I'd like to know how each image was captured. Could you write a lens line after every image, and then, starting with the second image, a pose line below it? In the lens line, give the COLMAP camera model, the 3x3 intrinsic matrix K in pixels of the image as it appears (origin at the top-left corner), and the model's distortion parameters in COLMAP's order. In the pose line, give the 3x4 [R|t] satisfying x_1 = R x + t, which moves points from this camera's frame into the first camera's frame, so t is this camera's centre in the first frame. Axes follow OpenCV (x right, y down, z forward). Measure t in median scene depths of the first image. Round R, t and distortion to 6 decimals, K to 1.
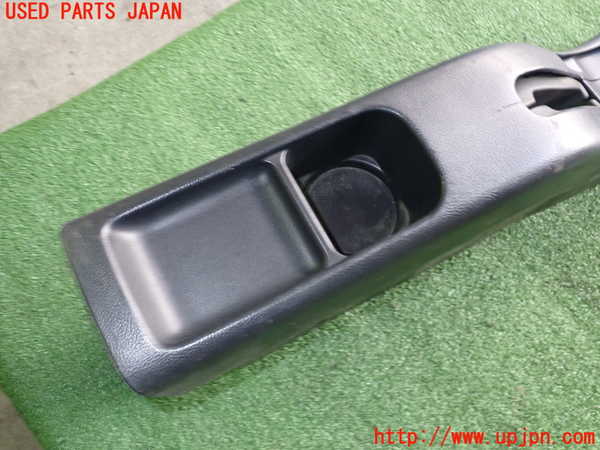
lens RADIAL K [[552.8, 0, 300.0], [0, 552.8, 225.0], [0, 0, 1]] dist [0.006102, 0.007340]
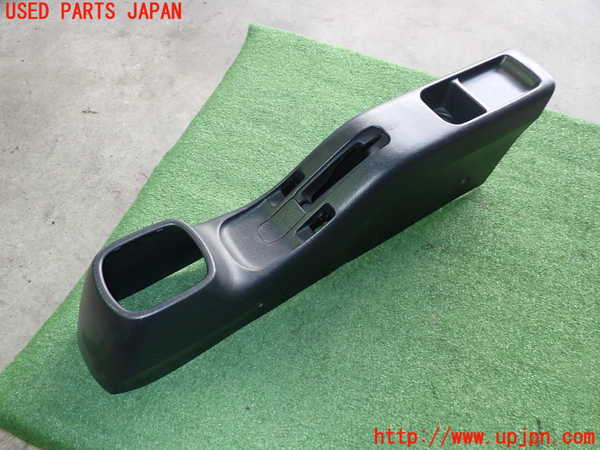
lens RADIAL K [[552.8, 0, 300.0], [0, 552.8, 225.0], [0, 0, 1]] dist [0.006102, 0.007340]
pose [[0.881863, -0.425353, 0.203451, -0.116692], [0.455671, 0.879712, -0.135907, 0.083275], [-0.121170, 0.212558, 0.969607, -0.428607]]
